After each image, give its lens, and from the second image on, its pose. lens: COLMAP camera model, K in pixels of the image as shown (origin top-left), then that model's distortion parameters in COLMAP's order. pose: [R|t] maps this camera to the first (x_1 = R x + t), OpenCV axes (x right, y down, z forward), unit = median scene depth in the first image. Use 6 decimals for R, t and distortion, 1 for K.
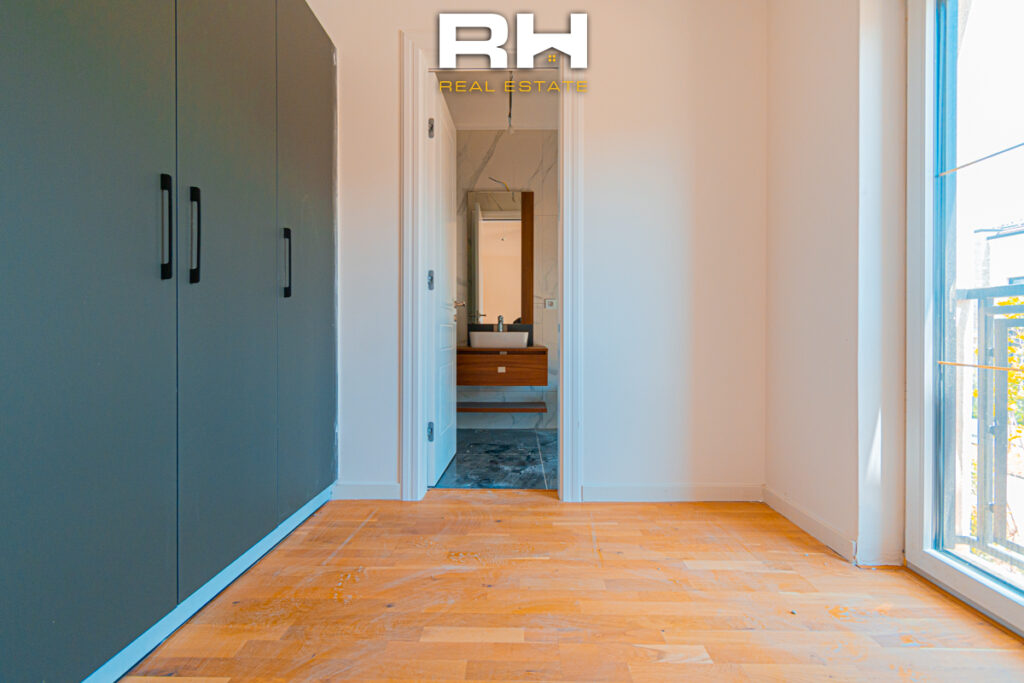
lens RADIAL K [[460.5, 0, 514.4], [0, 460.5, 334.9], [0, 0, 1]] dist [0.001562, -0.000878]
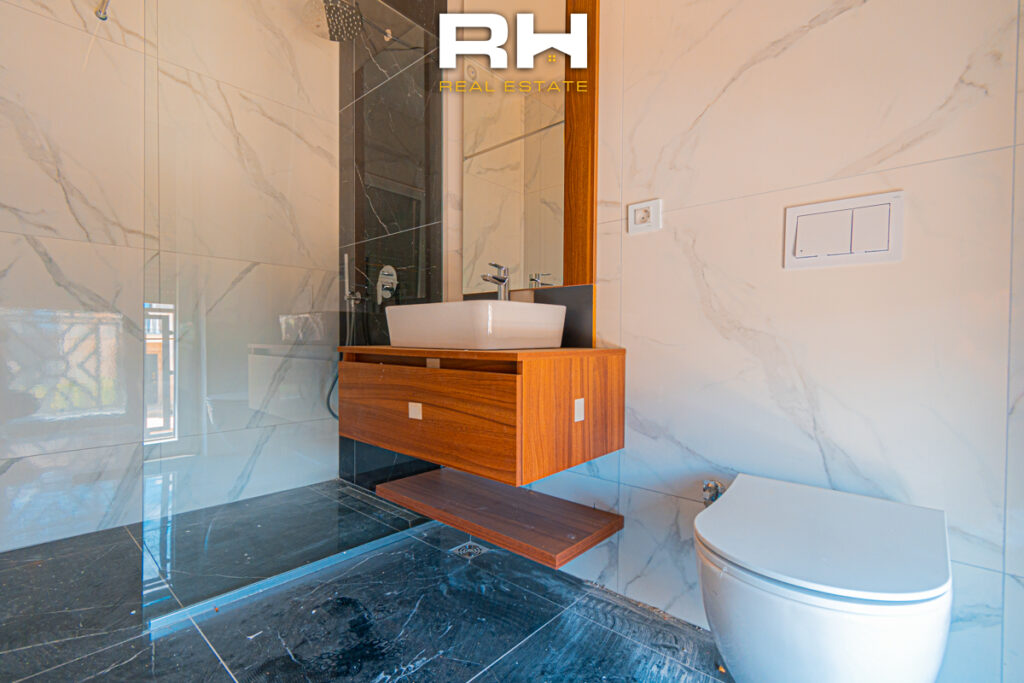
lens RADIAL K [[460.5, 0, 511.5], [0, 460.5, 346.3], [0, 0, 1]] dist [0.001562, -0.000878]
pose [[0.744368, 0.009295, -0.667705, 0.240381], [-0.003562, 0.999944, 0.009950, 0.021802], [0.667760, -0.005028, 0.744360, 0.743165]]
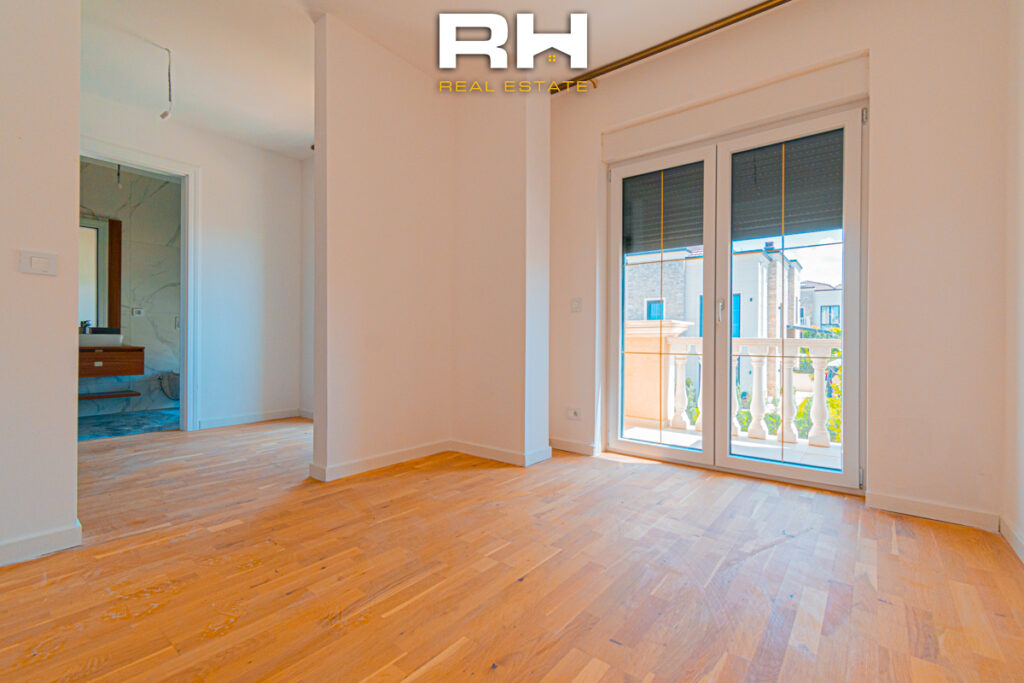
lens RADIAL K [[460.5, 0, 518.0], [0, 460.5, 339.5], [0, 0, 1]] dist [0.001562, -0.000878]
pose [[0.605983, 0.003565, 0.795470, -0.315078], [-0.005708, 0.999984, -0.000133, 0.001573], [-0.795457, -0.004460, 0.605994, -0.638595]]
